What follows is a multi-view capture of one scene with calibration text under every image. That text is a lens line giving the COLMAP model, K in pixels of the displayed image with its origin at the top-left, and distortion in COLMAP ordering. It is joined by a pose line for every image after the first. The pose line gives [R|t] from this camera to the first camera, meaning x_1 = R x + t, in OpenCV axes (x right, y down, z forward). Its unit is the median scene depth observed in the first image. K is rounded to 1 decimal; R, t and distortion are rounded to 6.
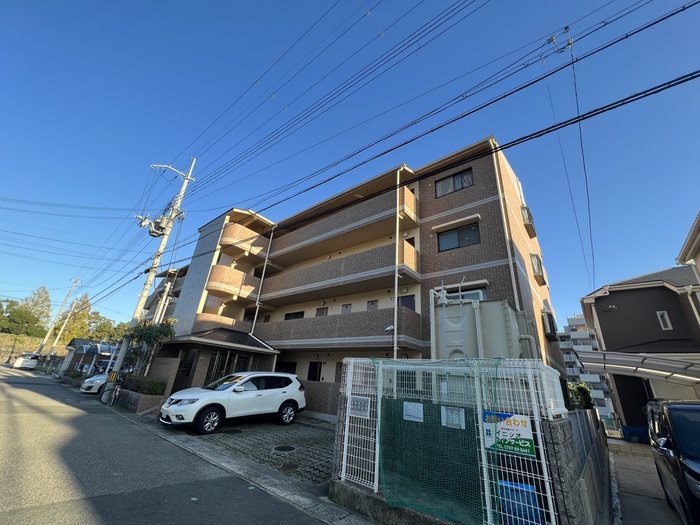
lens RADIAL K [[279.6, 0, 350.0], [0, 279.6, 262.5], [0, 0, 1]] dist [-0.001615, -0.000005]
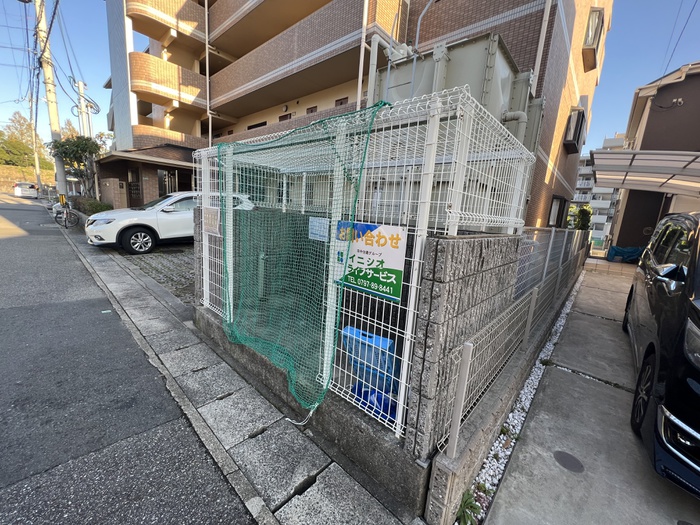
lens RADIAL K [[280.7, 0, 354.4], [0, 280.7, 262.2], [0, 0, 1]] dist [0.000539, 0.000076]
pose [[0.999255, 0.002513, -0.038523, 0.215941], [0.019207, 0.833256, 0.552554, 0.129763], [0.033488, -0.552882, 0.832587, 0.221855]]
